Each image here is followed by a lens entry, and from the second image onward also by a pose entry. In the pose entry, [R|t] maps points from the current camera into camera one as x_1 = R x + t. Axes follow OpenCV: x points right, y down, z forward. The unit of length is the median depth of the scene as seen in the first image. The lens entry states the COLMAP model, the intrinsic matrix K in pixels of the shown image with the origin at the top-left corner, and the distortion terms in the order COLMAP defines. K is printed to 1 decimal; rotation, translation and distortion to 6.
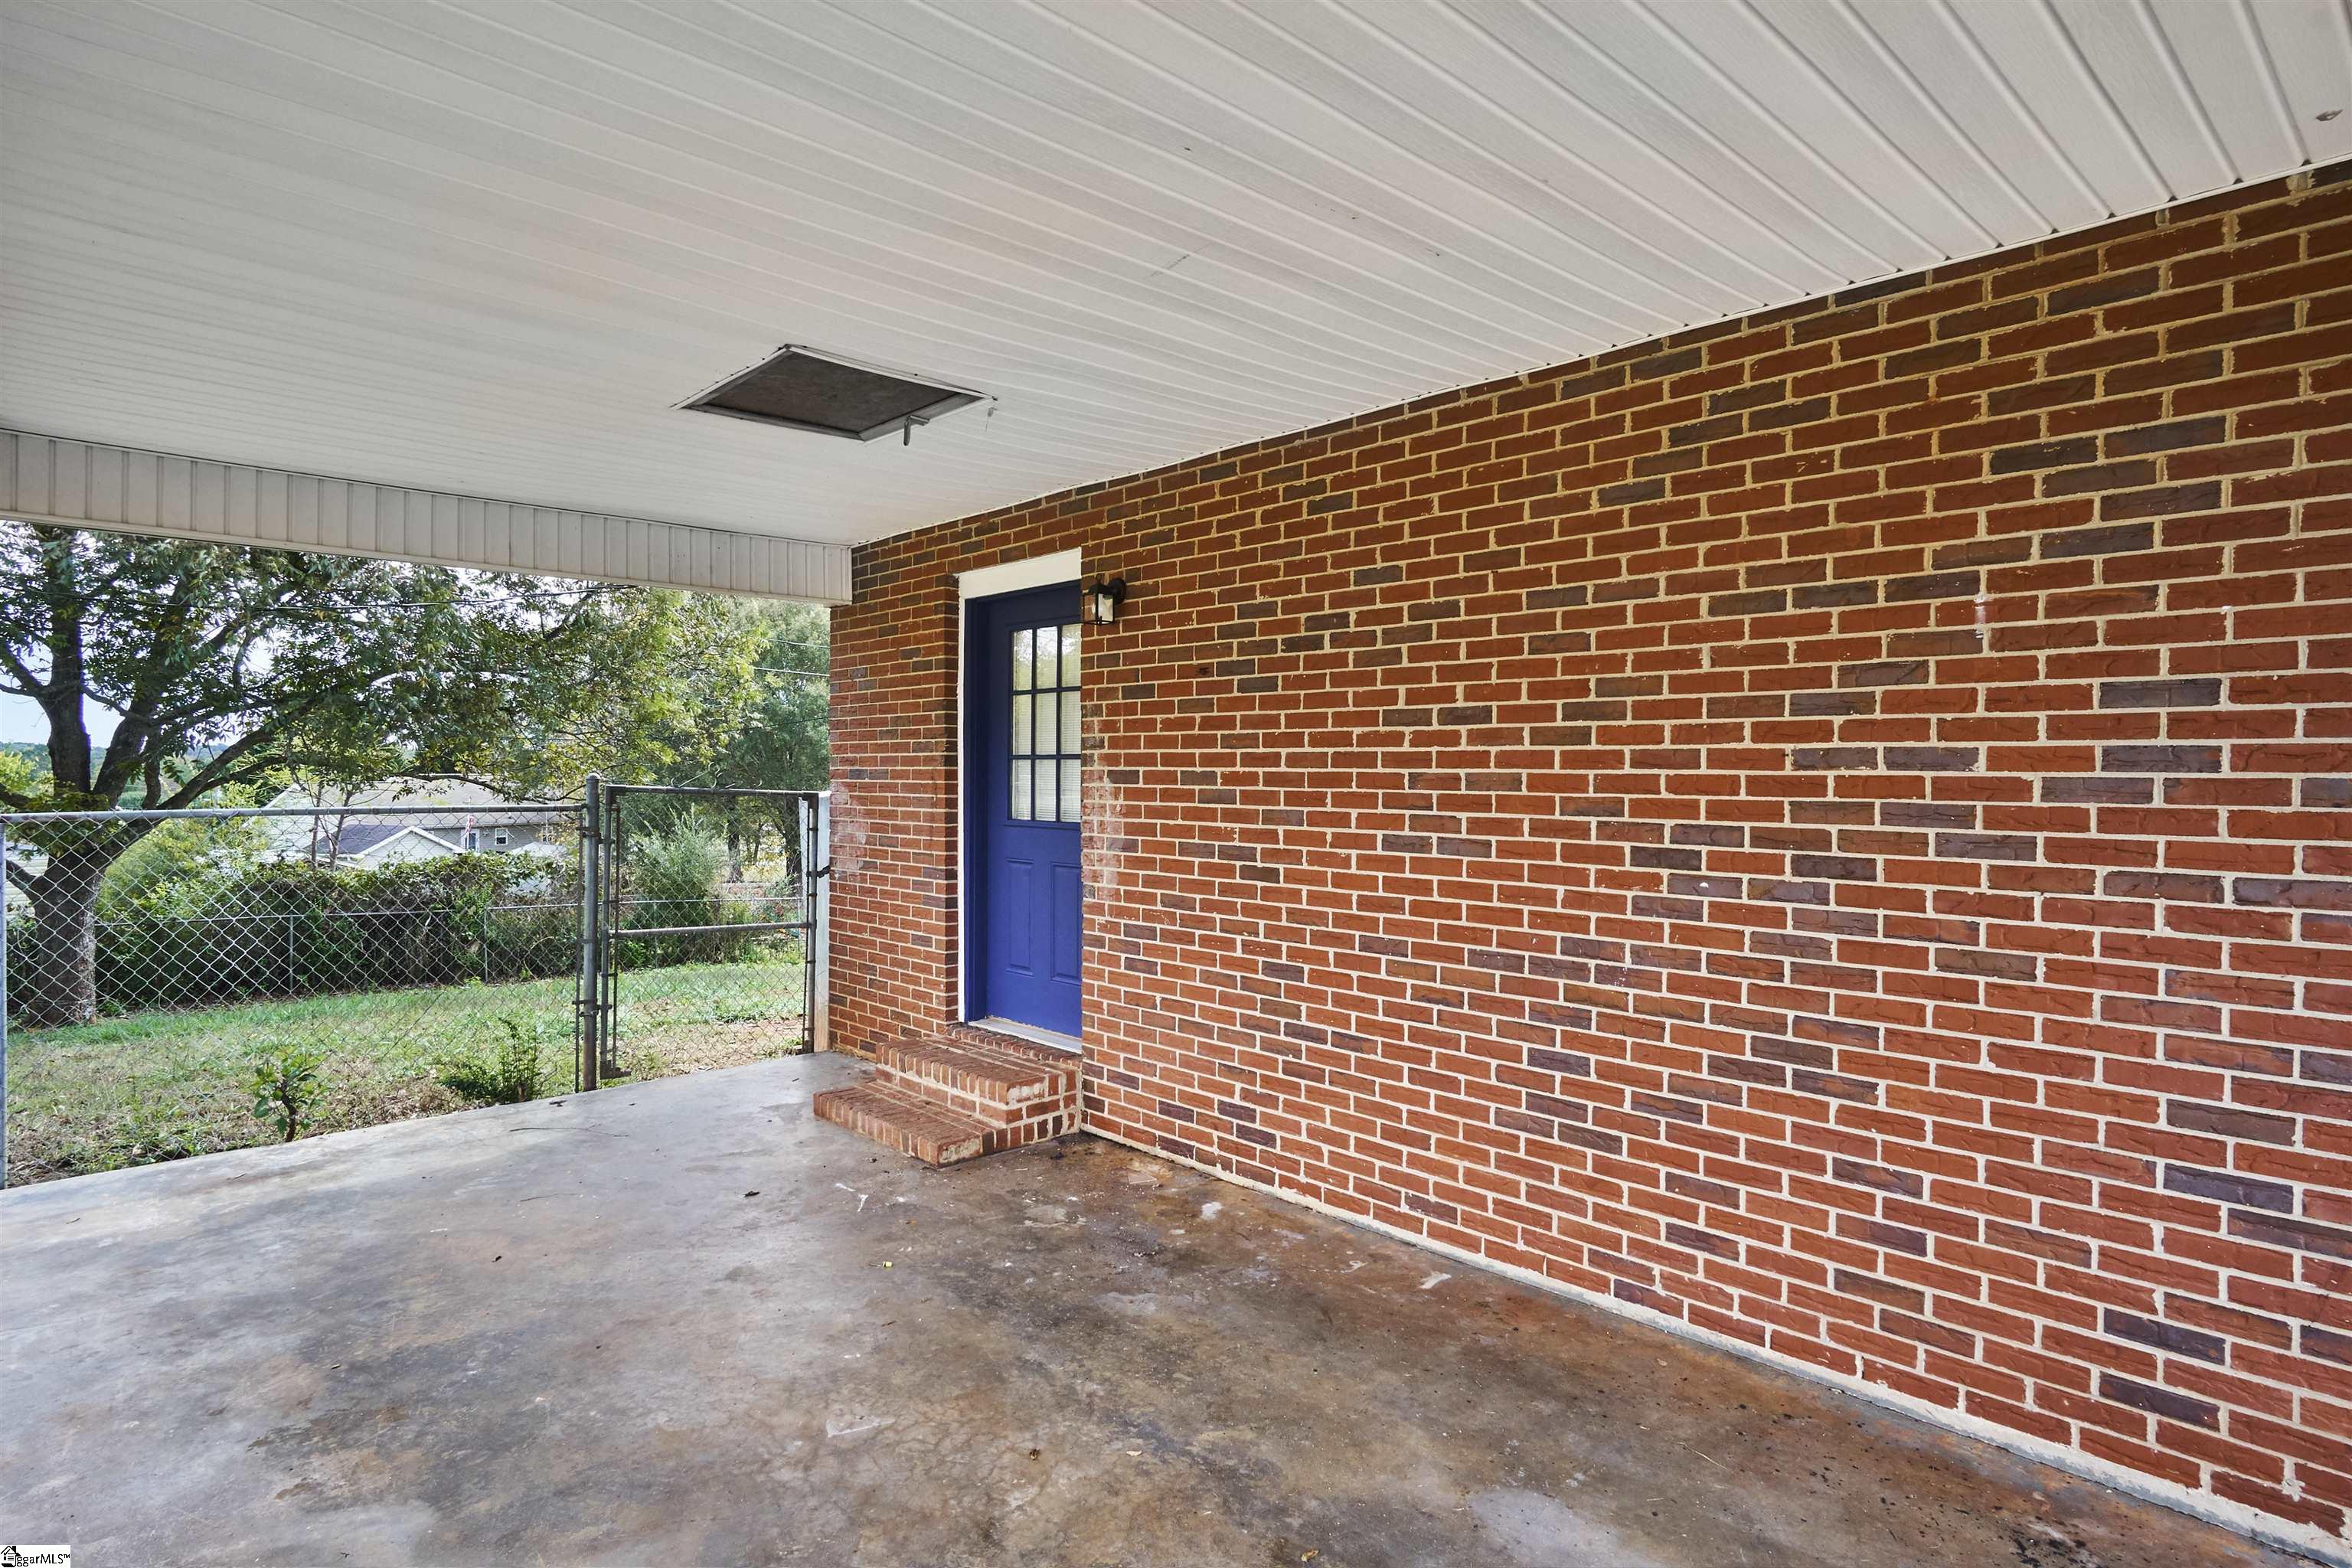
lens RADIAL K [[1253.9, 0, 1176.0], [0, 1253.9, 784.0], [0, 0, 1]] dist [-0.006430, 0.003066]
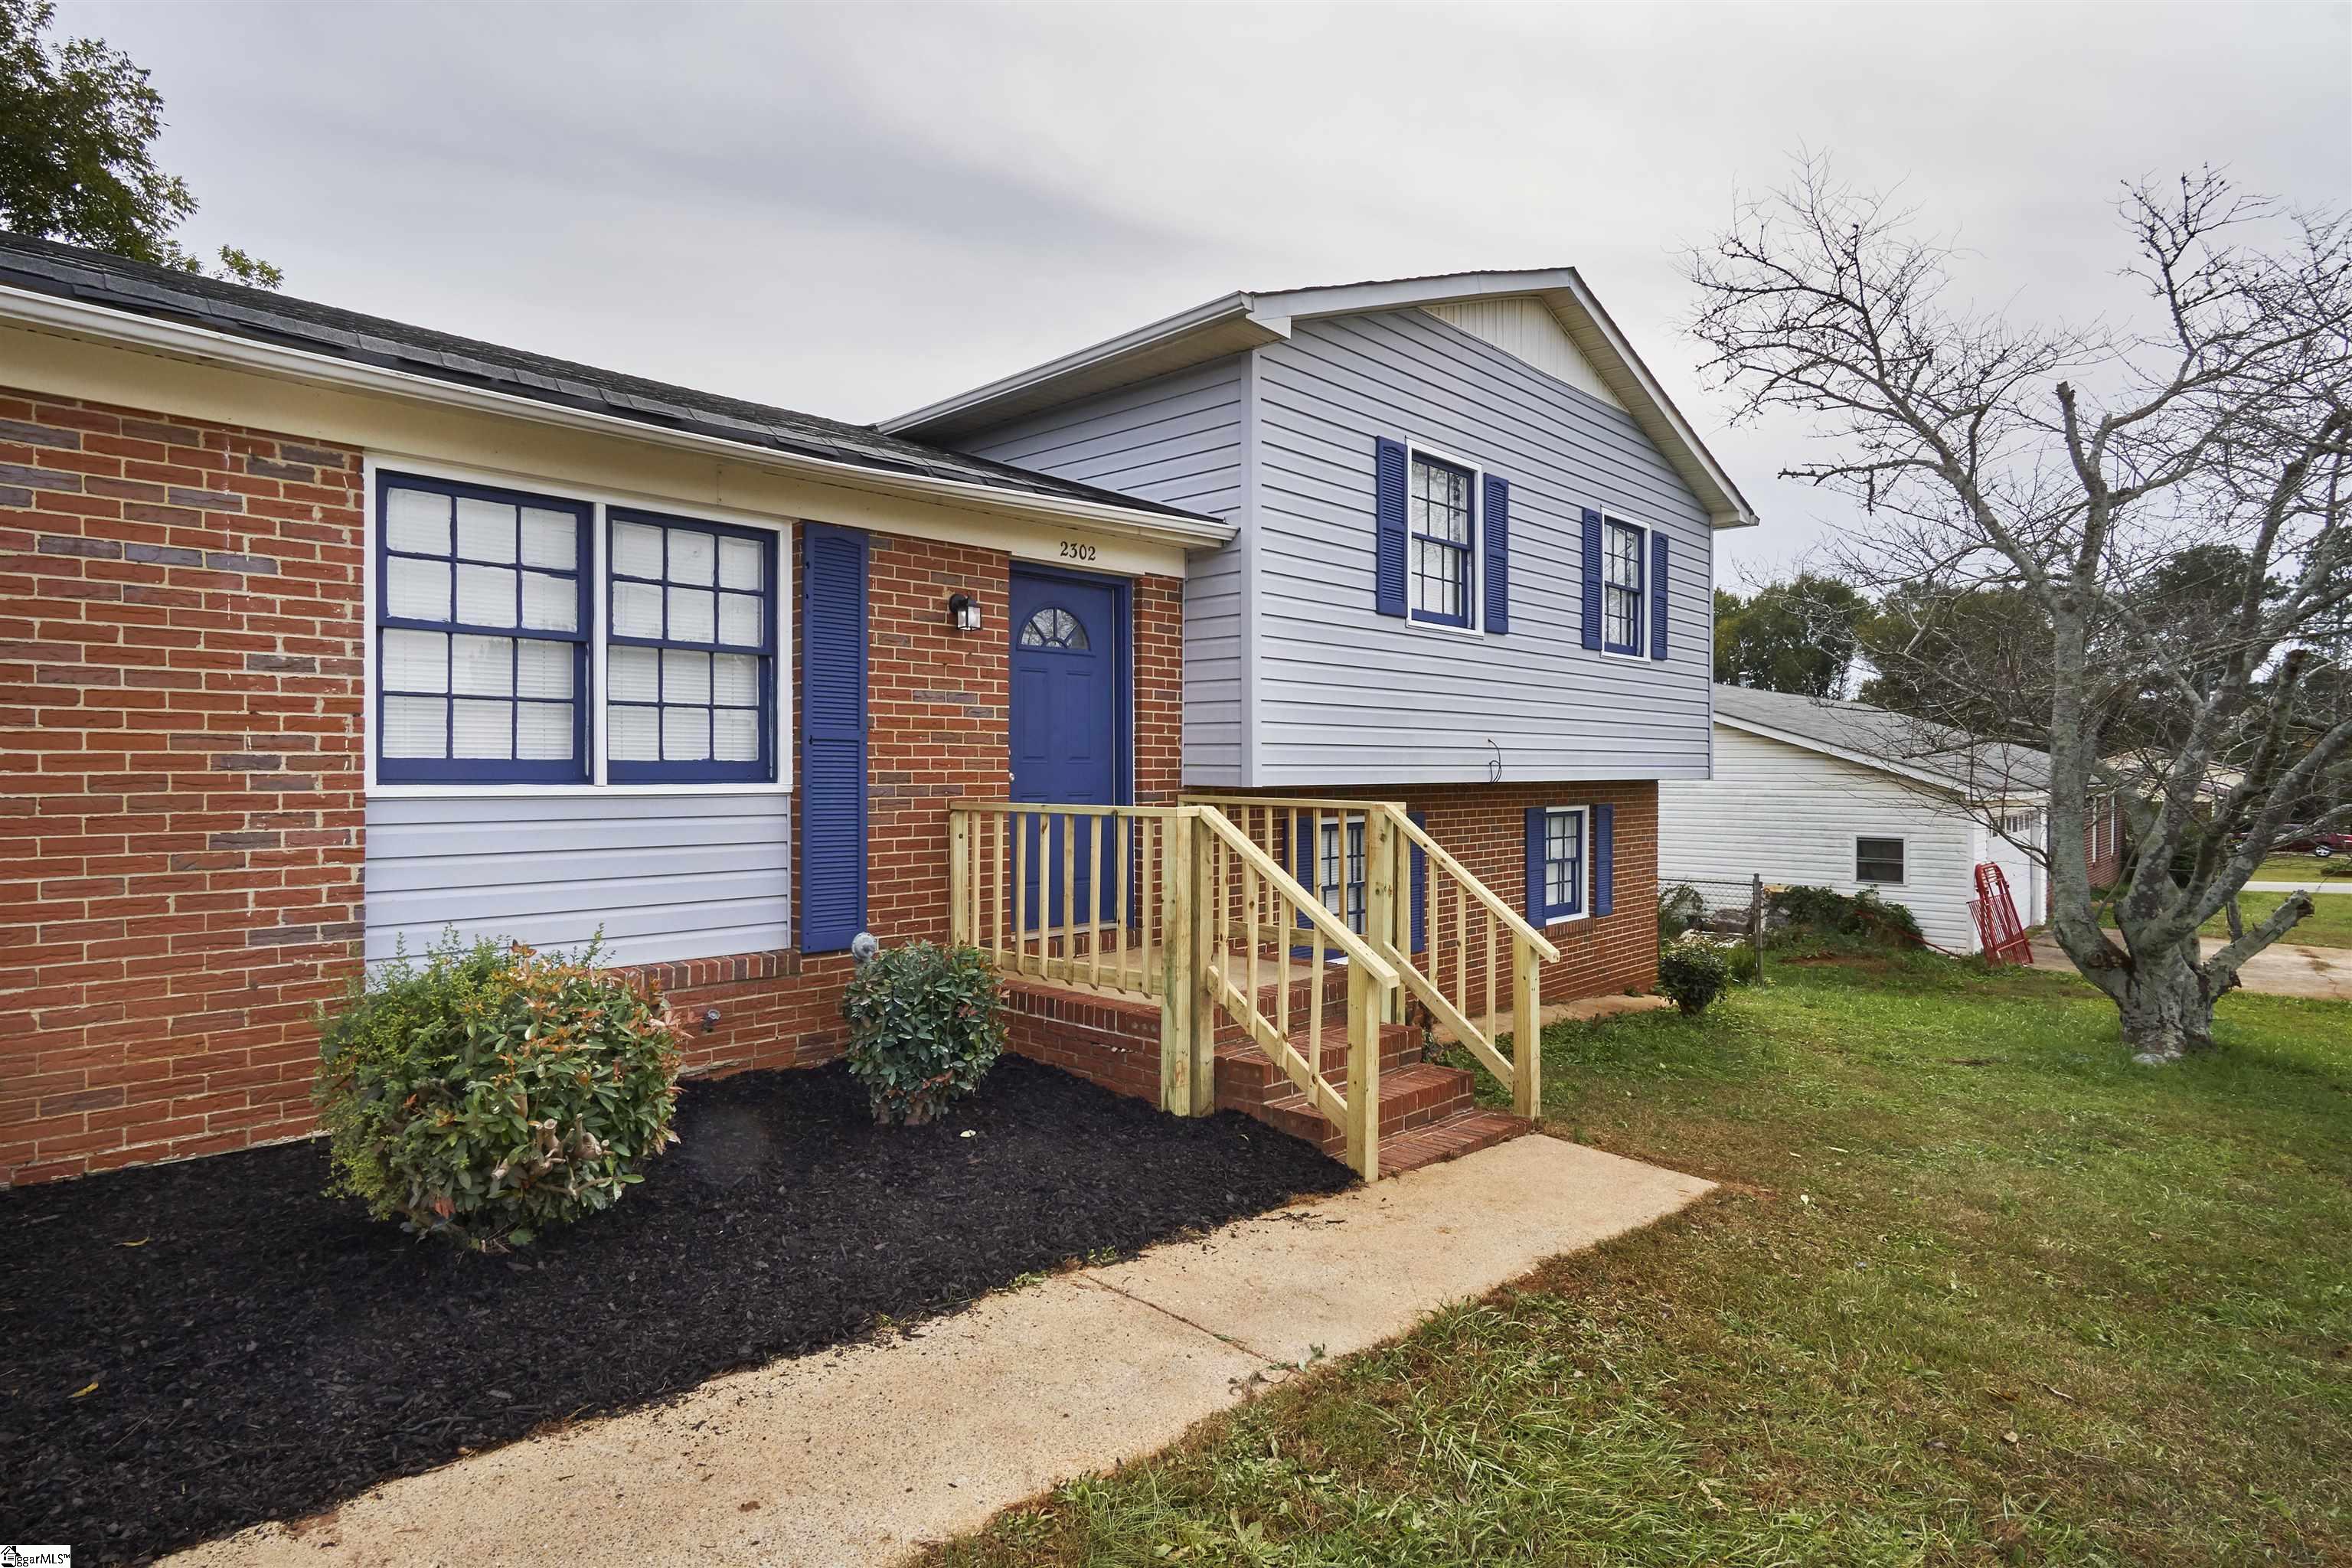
lens RADIAL K [[1253.9, 0, 1176.0], [0, 1253.9, 784.0], [0, 0, 1]] dist [-0.006430, 0.003066]
pose [[0.996929, -0.000944, 0.078304, 1.583354], [0.000927, 1.000000, 0.000266, 0.076351], [-0.078305, -0.000193, 0.996929, -0.399385]]
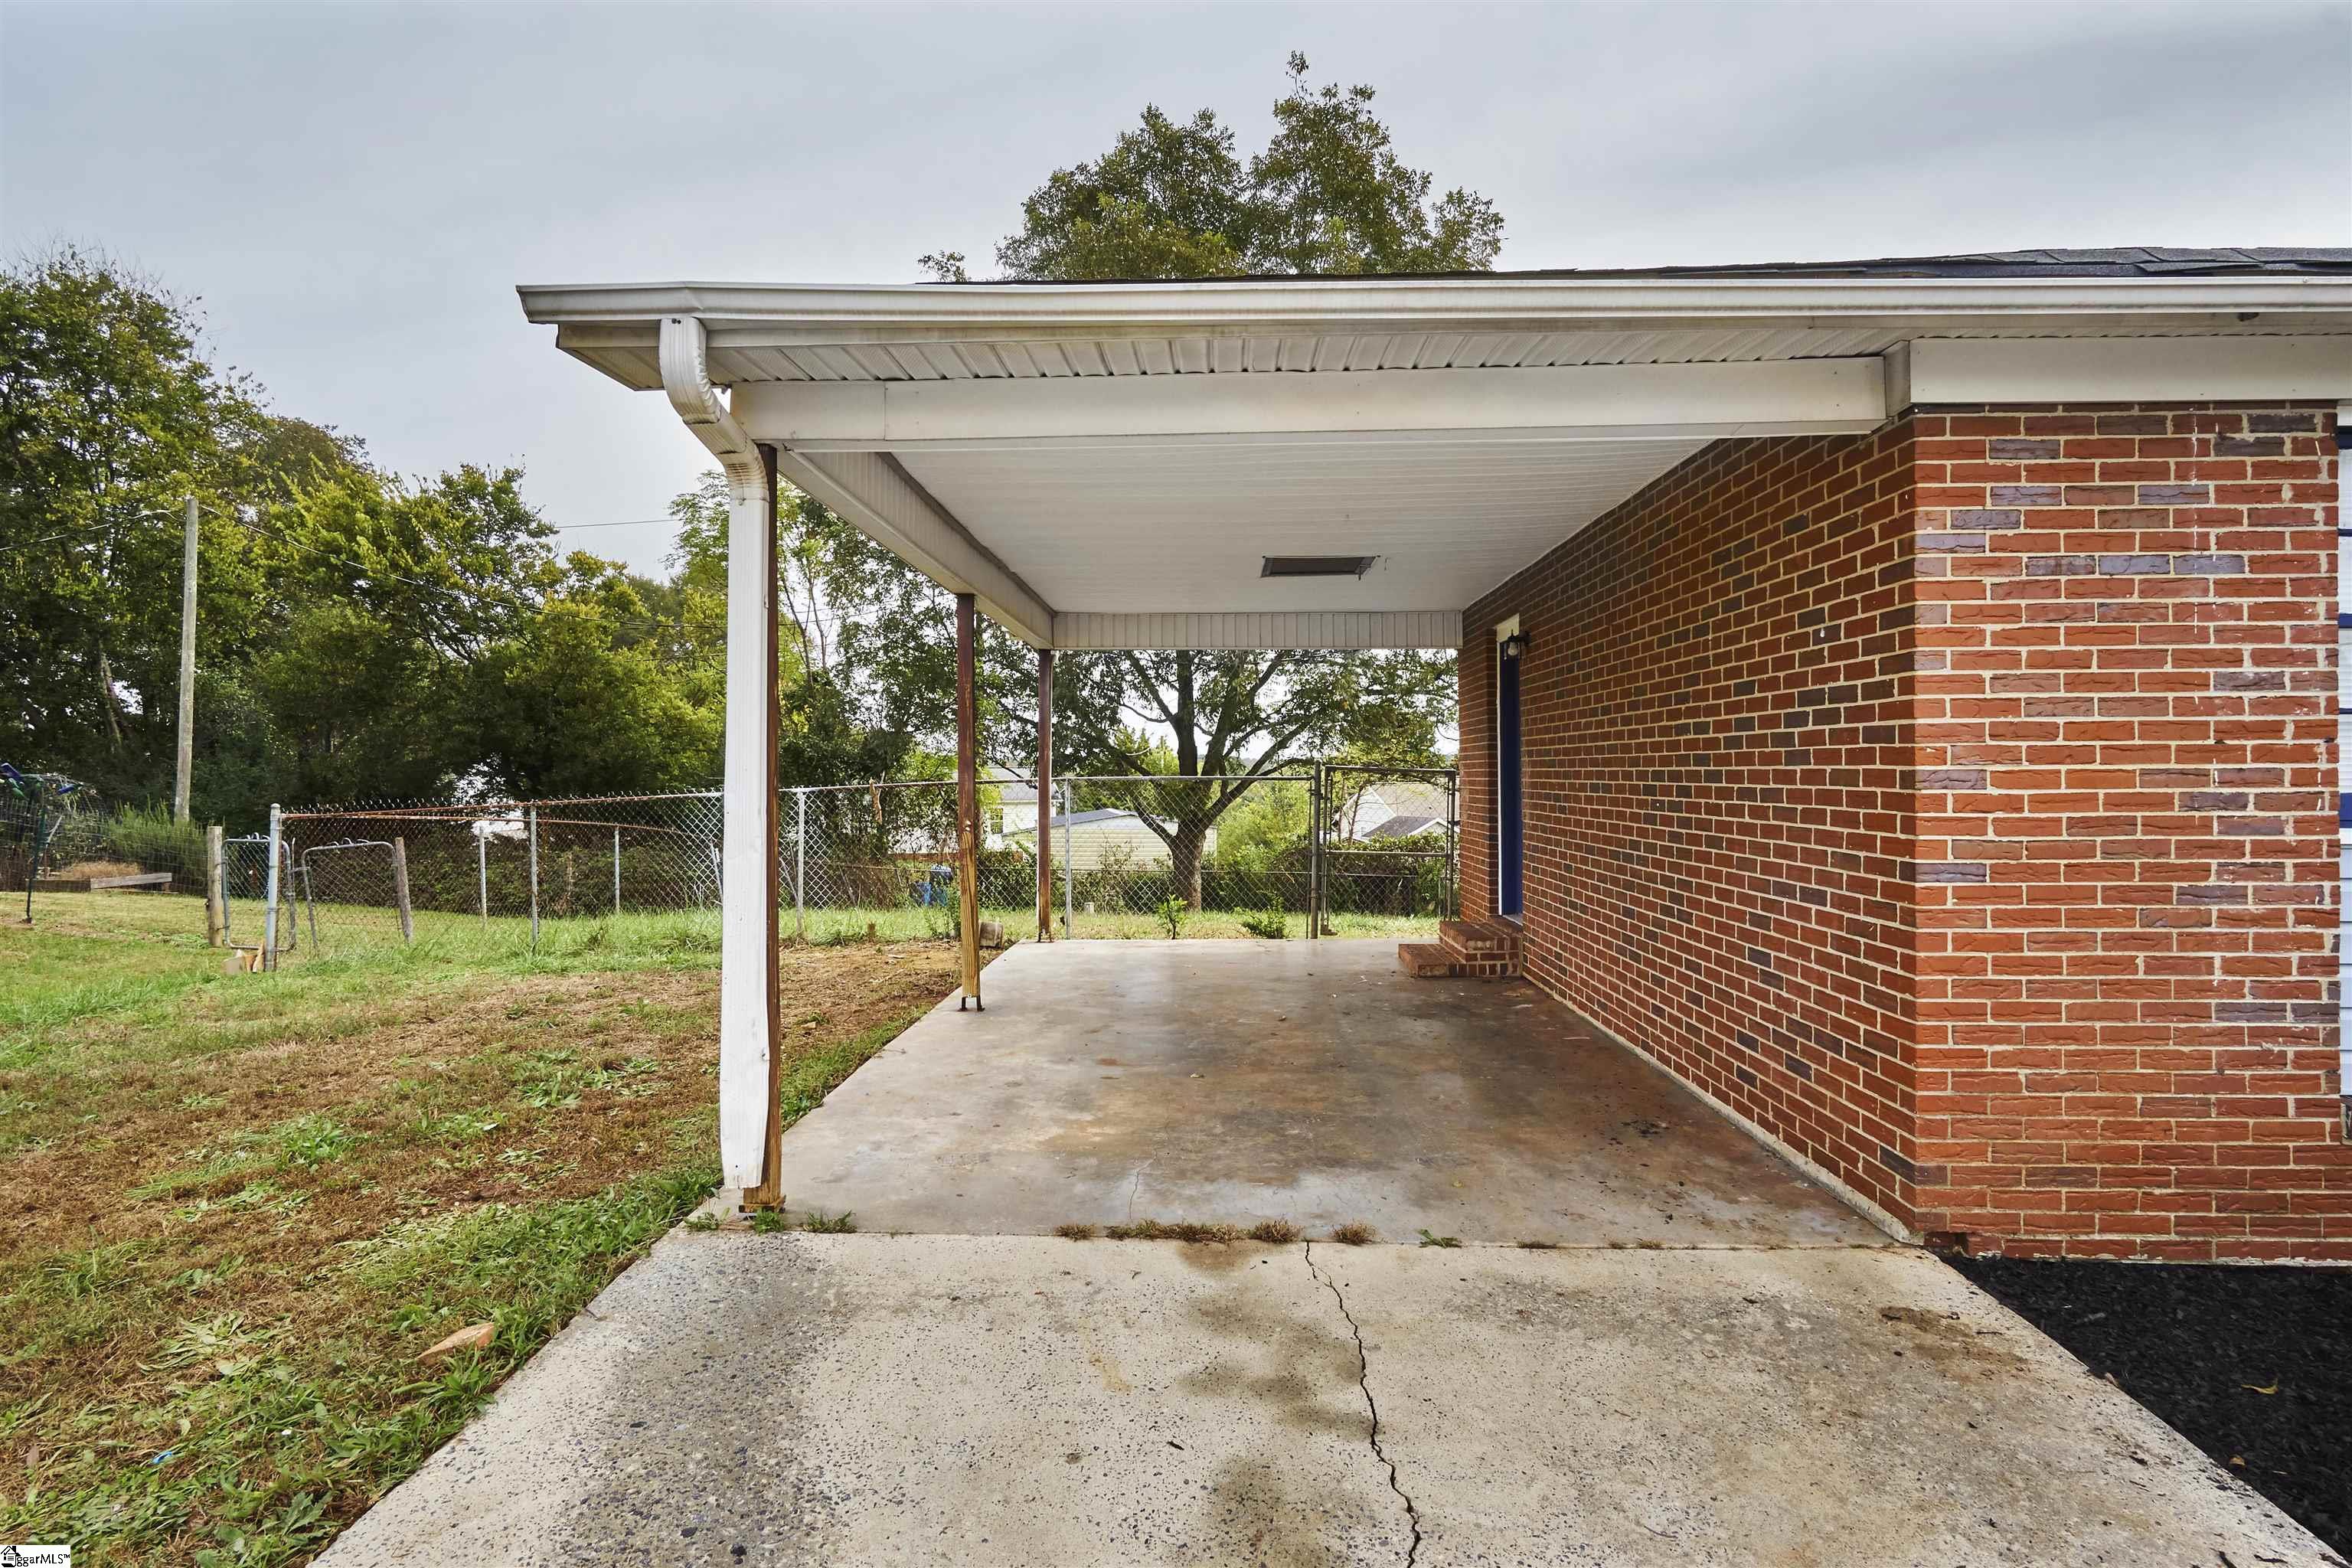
lens RADIAL K [[1253.9, 0, 1176.0], [0, 1253.9, 784.0], [0, 0, 1]] dist [-0.006430, 0.003066]
pose [[0.706696, 0.000959, -0.707517, 0.751468], [-0.003401, 0.999992, -0.002042, 0.038850], [0.707509, 0.003849, 0.706693, -0.440274]]
